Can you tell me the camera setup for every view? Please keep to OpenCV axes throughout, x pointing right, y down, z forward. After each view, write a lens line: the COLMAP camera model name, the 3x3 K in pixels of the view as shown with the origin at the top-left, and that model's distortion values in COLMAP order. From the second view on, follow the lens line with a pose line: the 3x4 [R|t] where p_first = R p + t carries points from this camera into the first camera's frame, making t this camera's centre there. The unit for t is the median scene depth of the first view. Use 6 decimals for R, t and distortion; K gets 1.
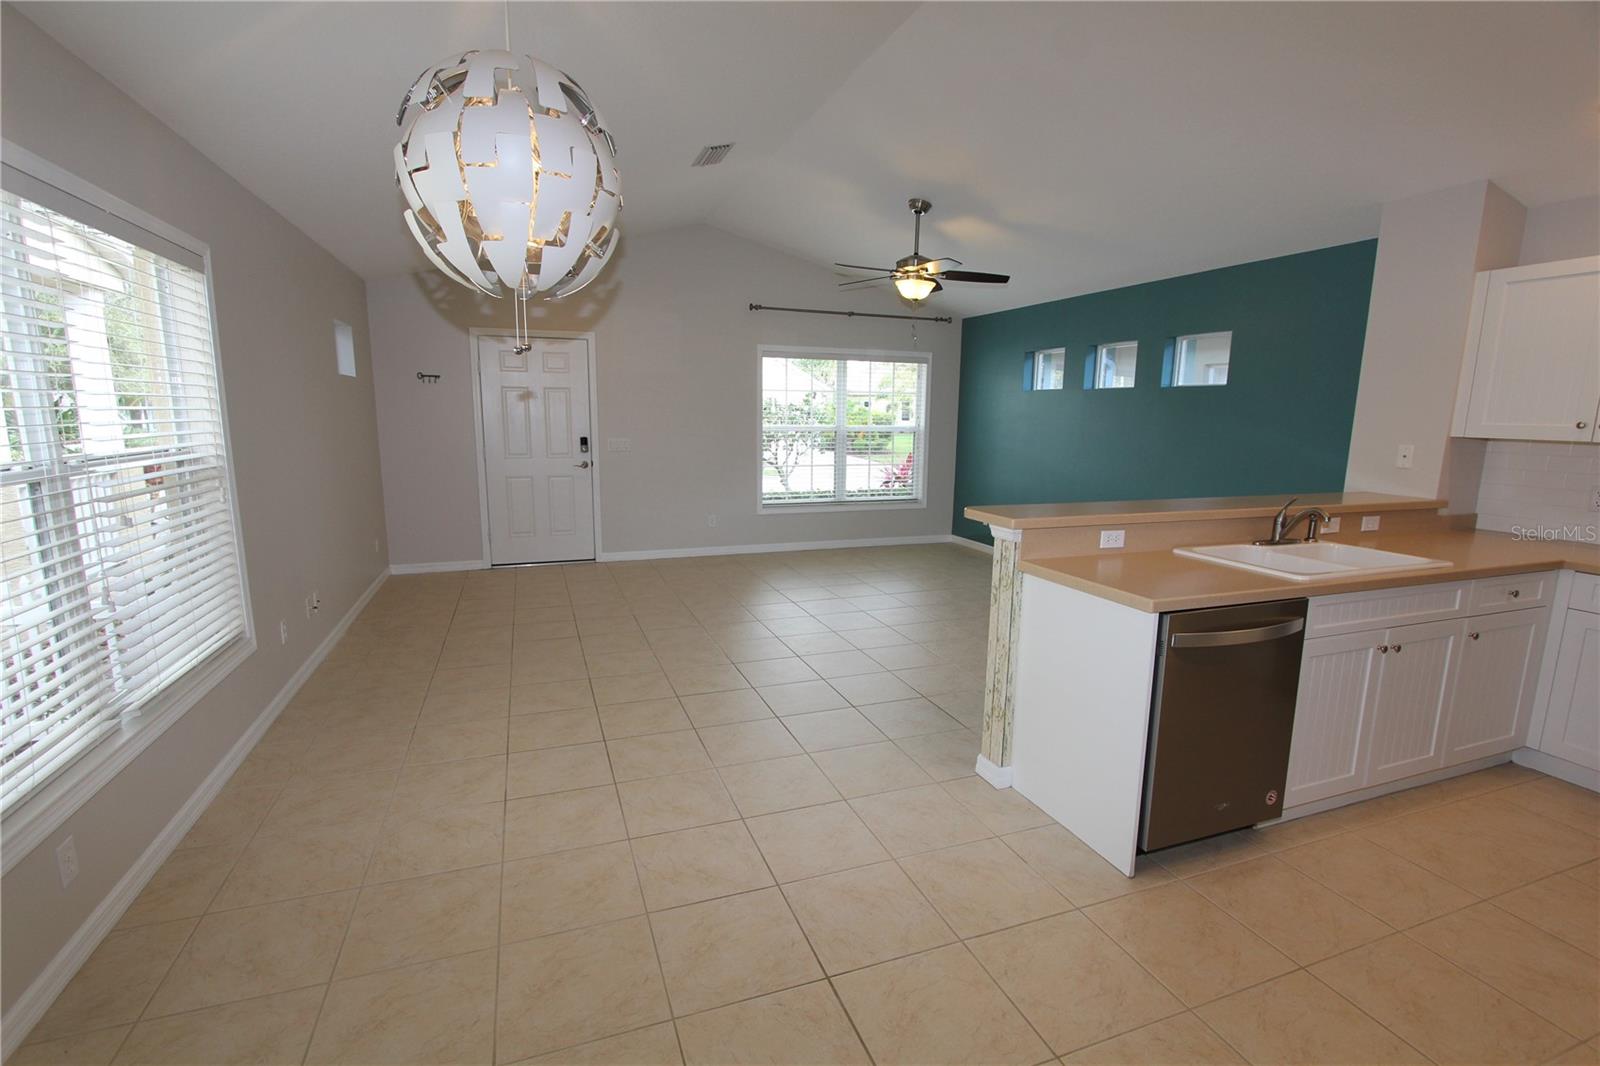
lens RADIAL K [[731.7, 0, 803.5], [0, 731.7, 539.9], [0, 0, 1]] dist [-0.021863, 0.004098]
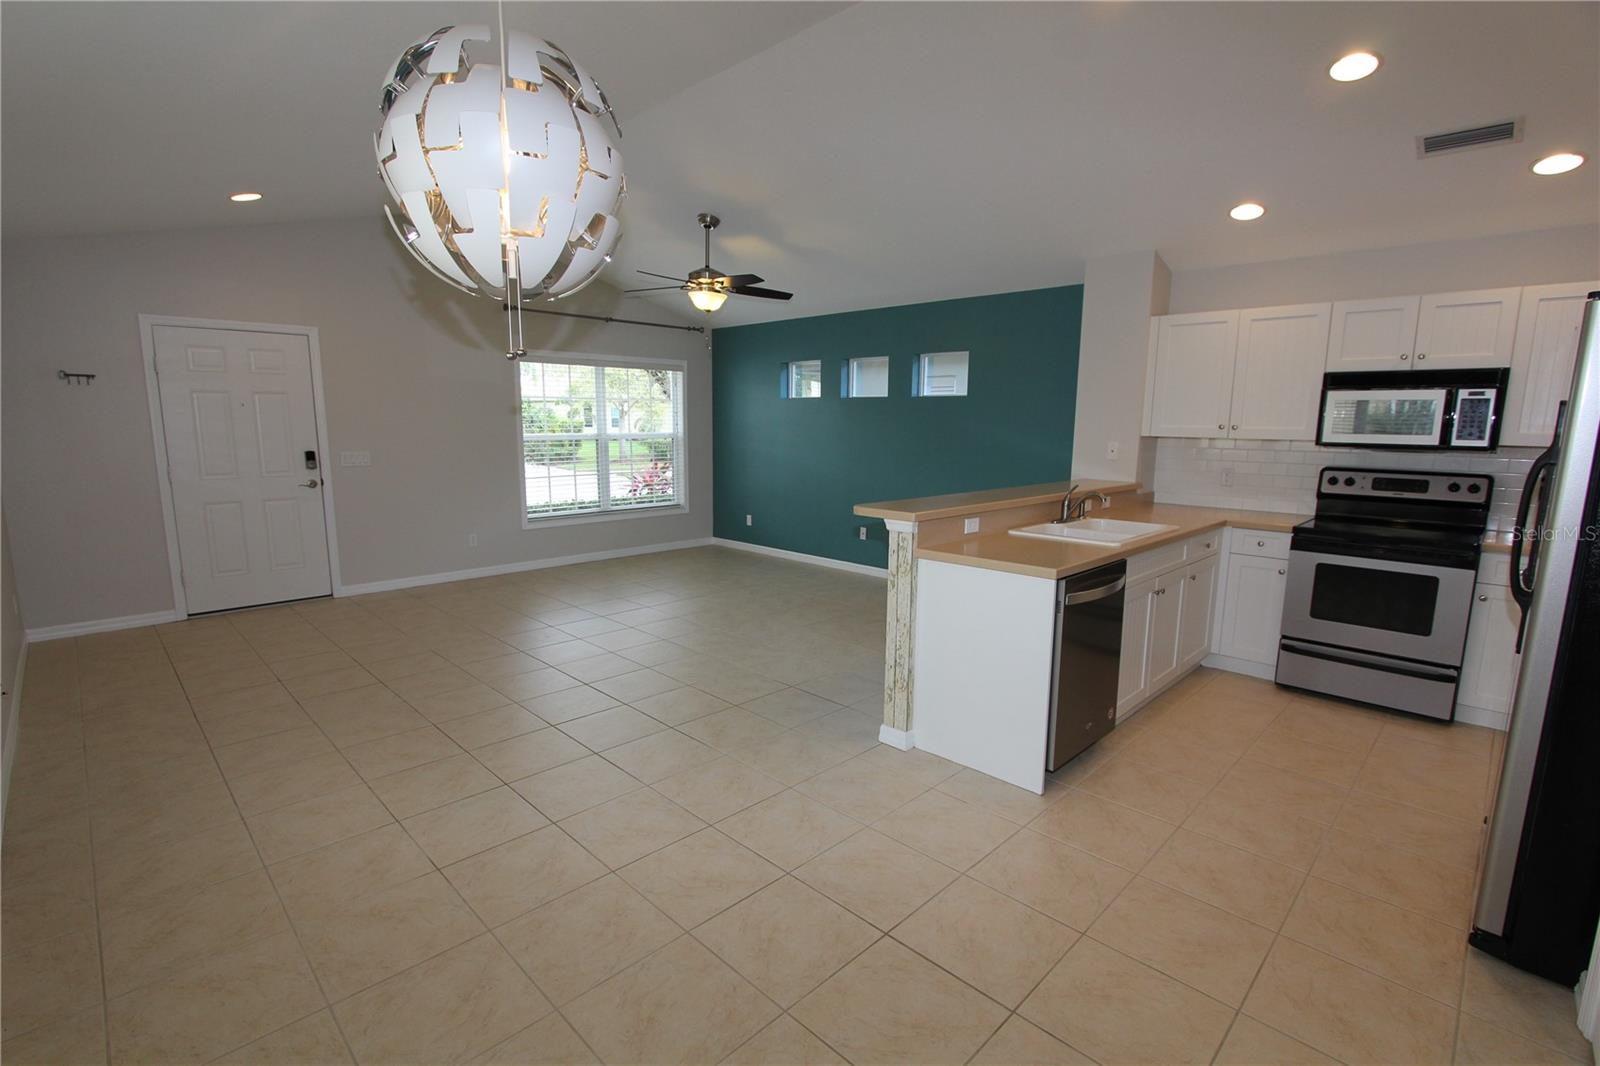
lens RADIAL K [[731.7, 0, 796.8], [0, 731.7, 540.7], [0, 0, 1]] dist [-0.021863, 0.004098]
pose [[0.908811, -0.072709, 0.410824, -0.252868], [0.075161, 0.997119, 0.010205, -0.007863], [-0.410383, 0.021604, 0.911658, 0.016930]]
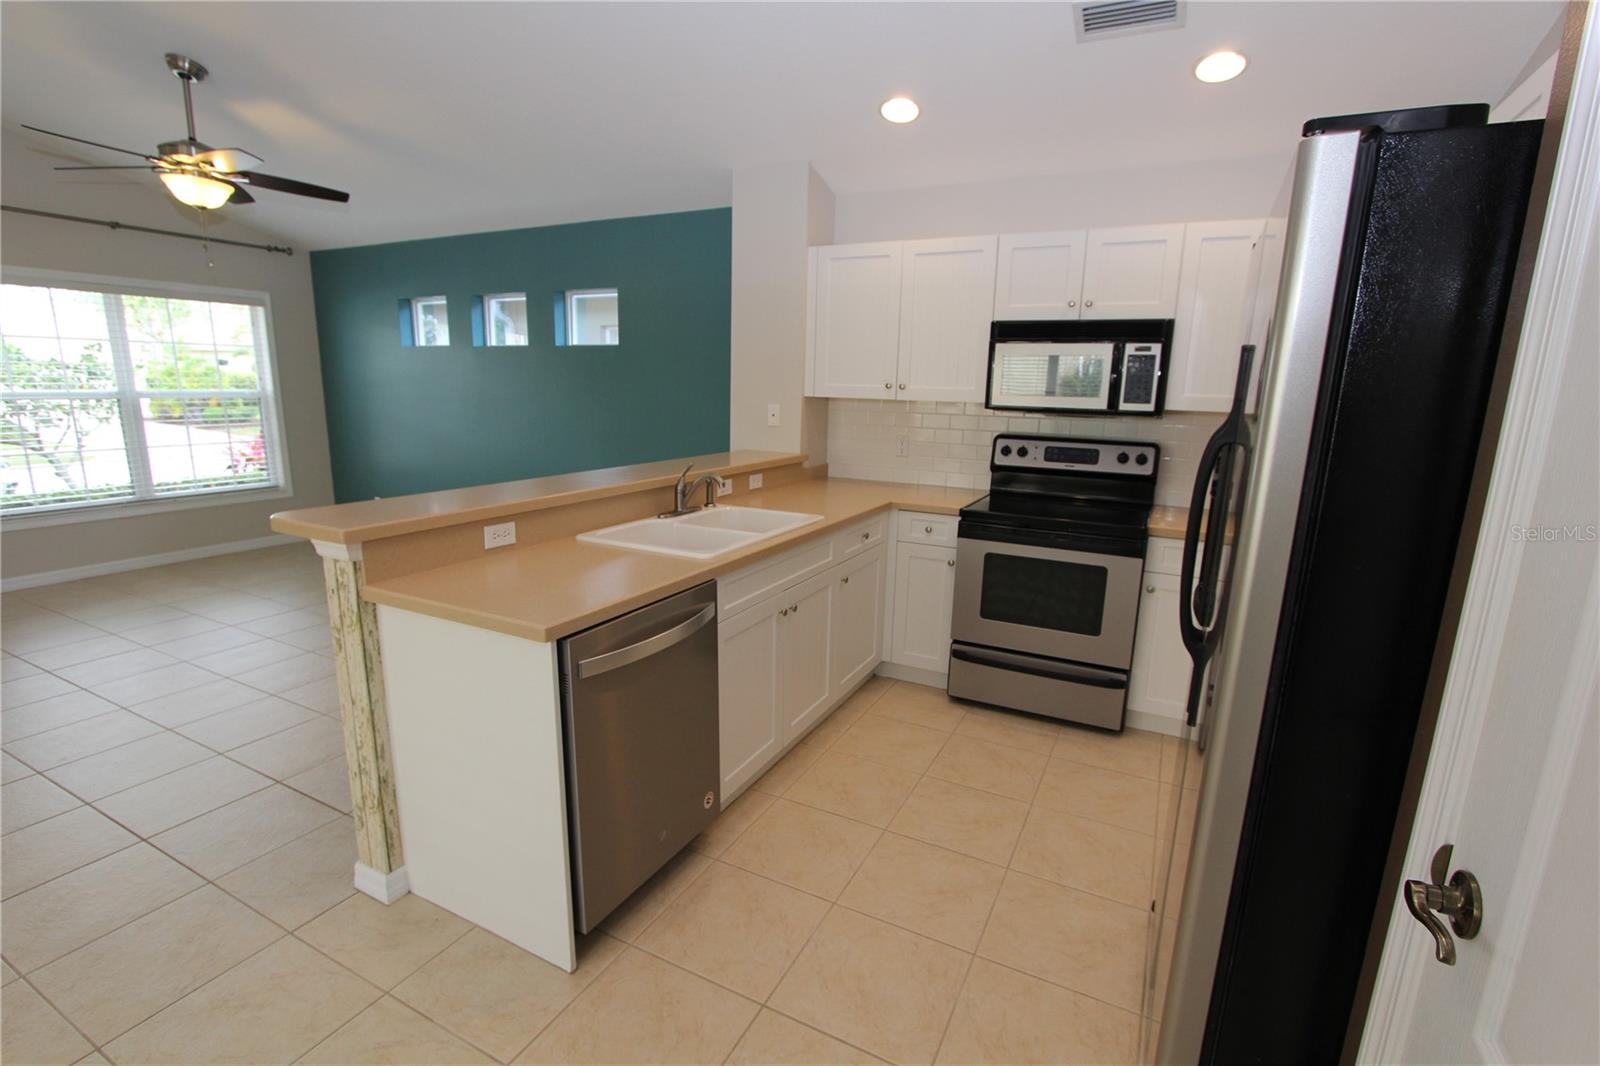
lens RADIAL K [[731.7, 0, 792.5], [0, 731.7, 539.3], [0, 0, 1]] dist [-0.021863, 0.004098]
pose [[0.743109, -0.136124, 0.655179, 0.110086], [0.103541, 0.990689, 0.088395, -0.025292], [-0.661111, 0.002151, 0.750285, 0.157822]]
